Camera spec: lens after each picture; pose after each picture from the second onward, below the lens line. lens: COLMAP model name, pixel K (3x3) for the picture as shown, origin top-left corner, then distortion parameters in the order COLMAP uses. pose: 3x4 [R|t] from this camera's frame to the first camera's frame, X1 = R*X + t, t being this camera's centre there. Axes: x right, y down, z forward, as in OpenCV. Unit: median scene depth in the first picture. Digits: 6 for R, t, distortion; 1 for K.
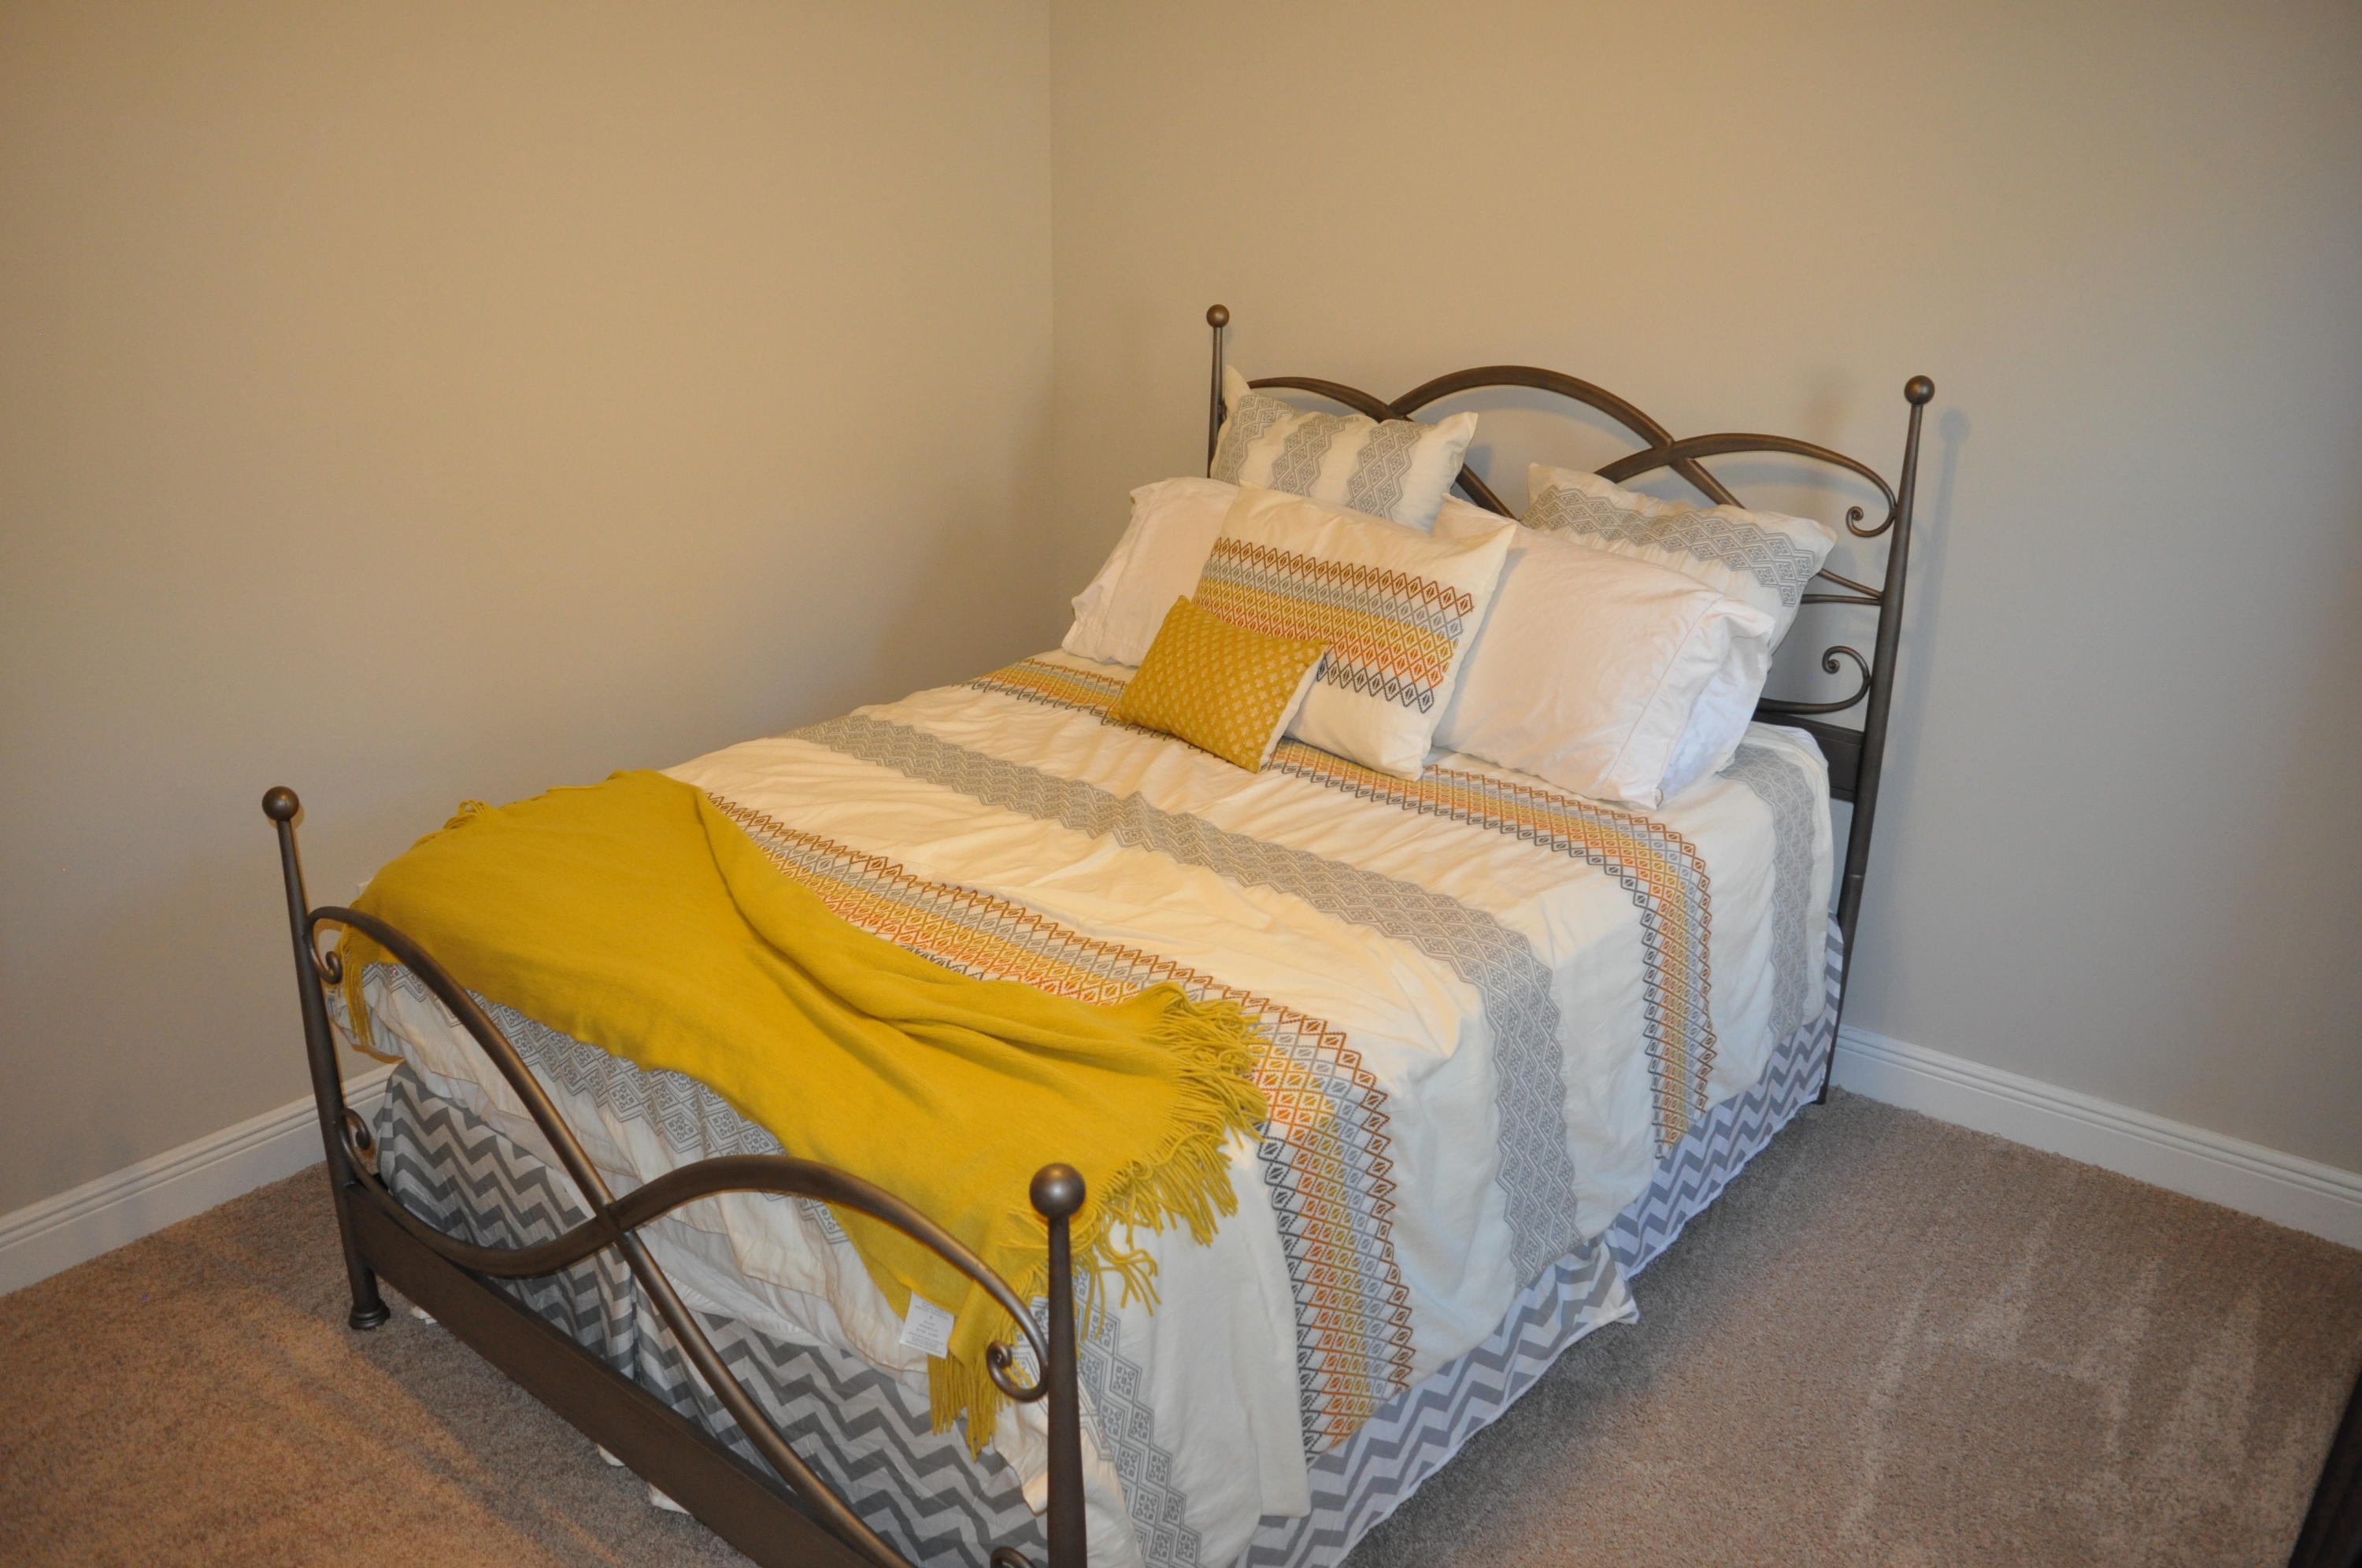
lens RADIAL K [[1849.8, 0, 1188.8], [0, 1849.8, 779.5], [0, 0, 1]] dist [-0.094885, 0.025480]
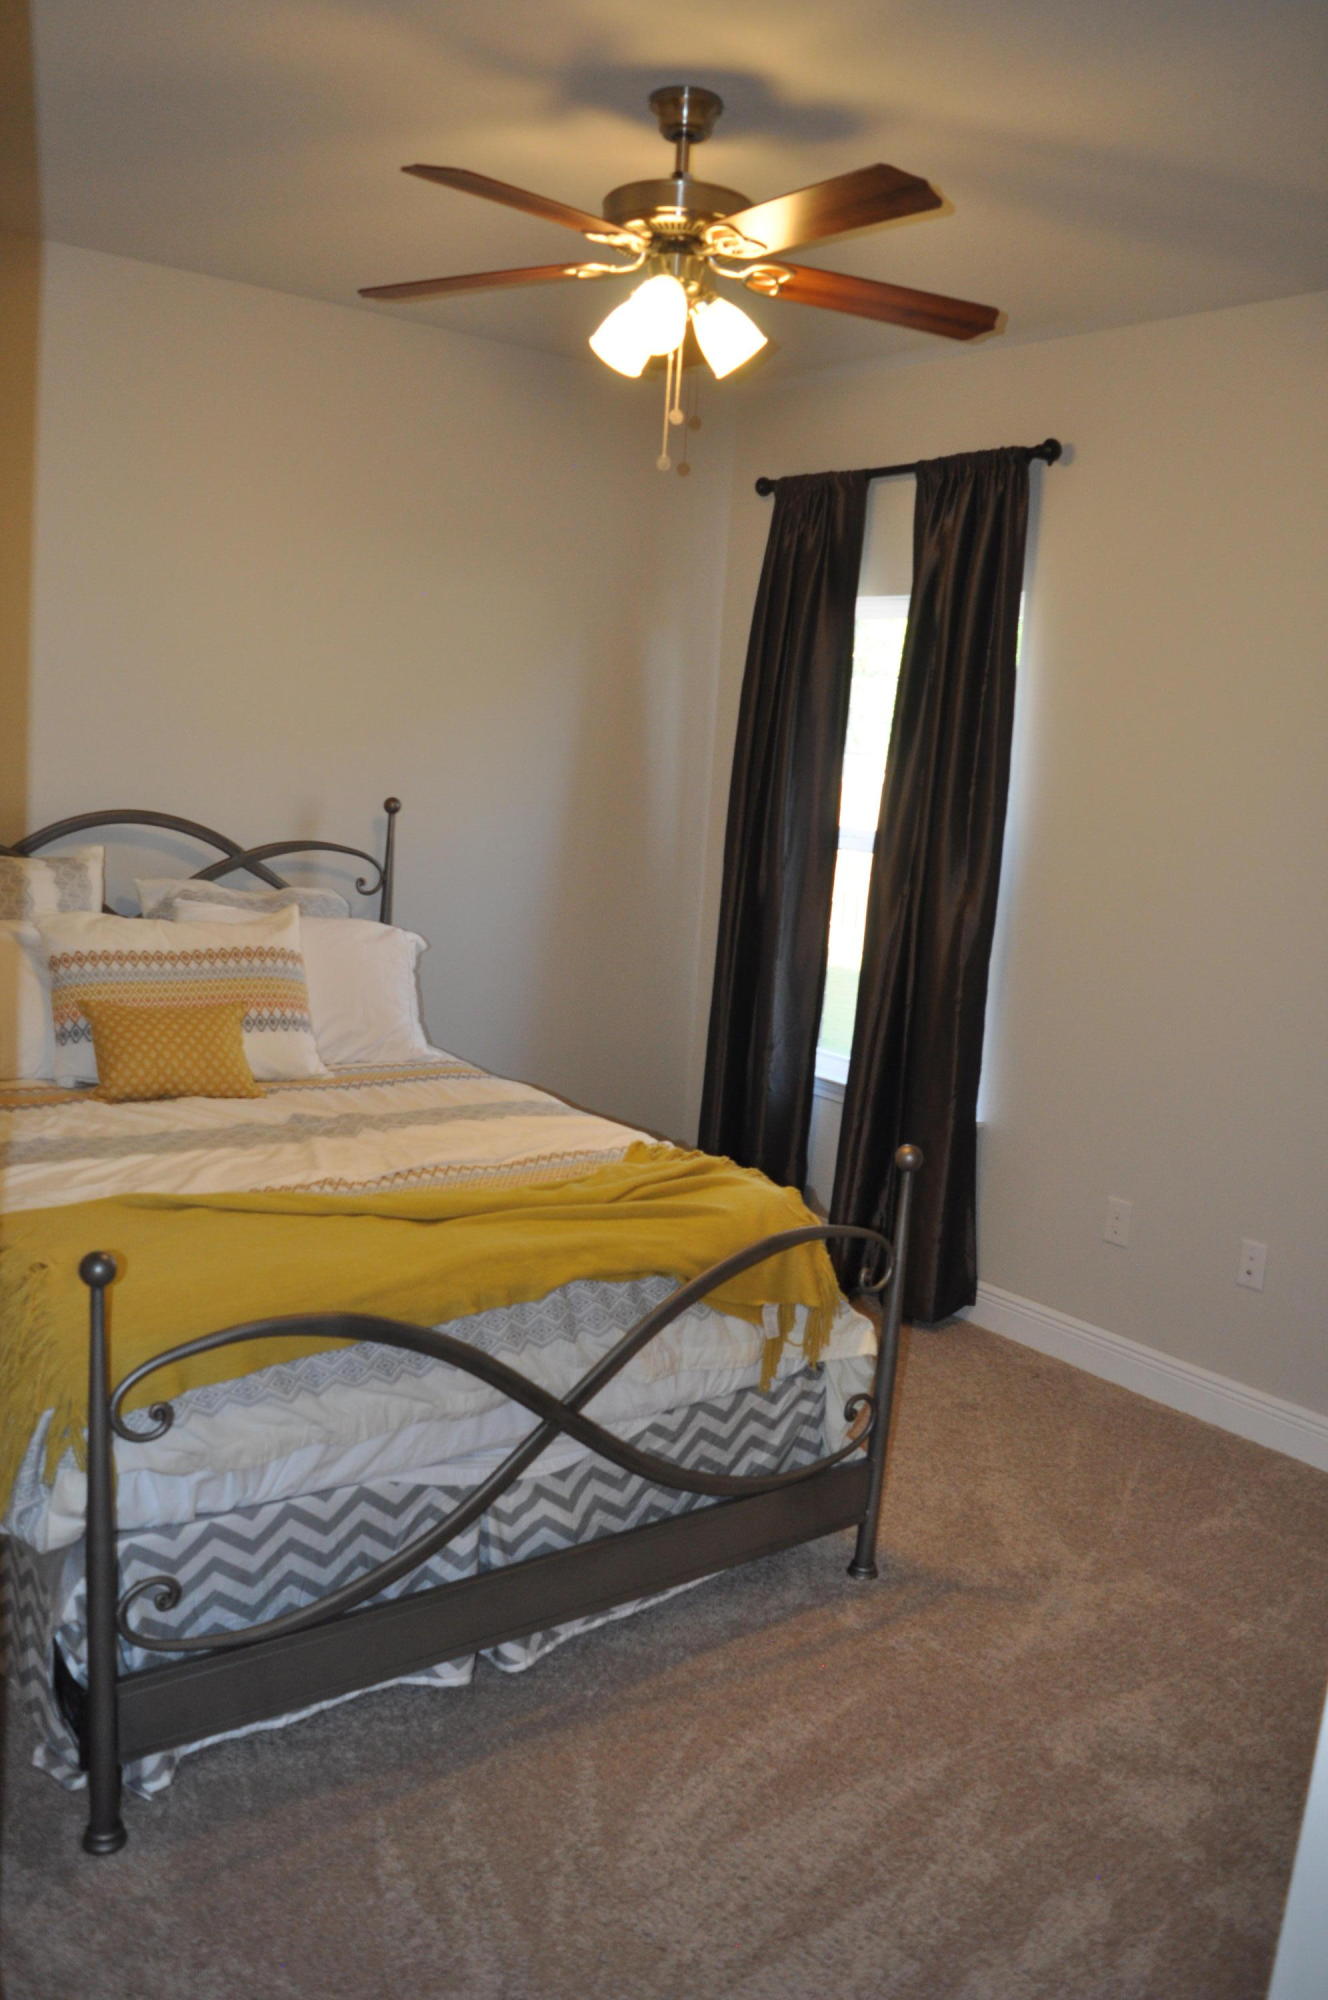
lens RADIAL K [[1566.5, 0, 664.0], [0, 1566.5, 1000.0], [0, 0, 1]] dist [-0.094885, 0.025480]
pose [[0.233170, -0.146417, 0.961350, -0.969872], [0.261703, 0.961575, 0.082977, -0.089843], [-0.936559, 0.232240, 0.262528, 0.402205]]
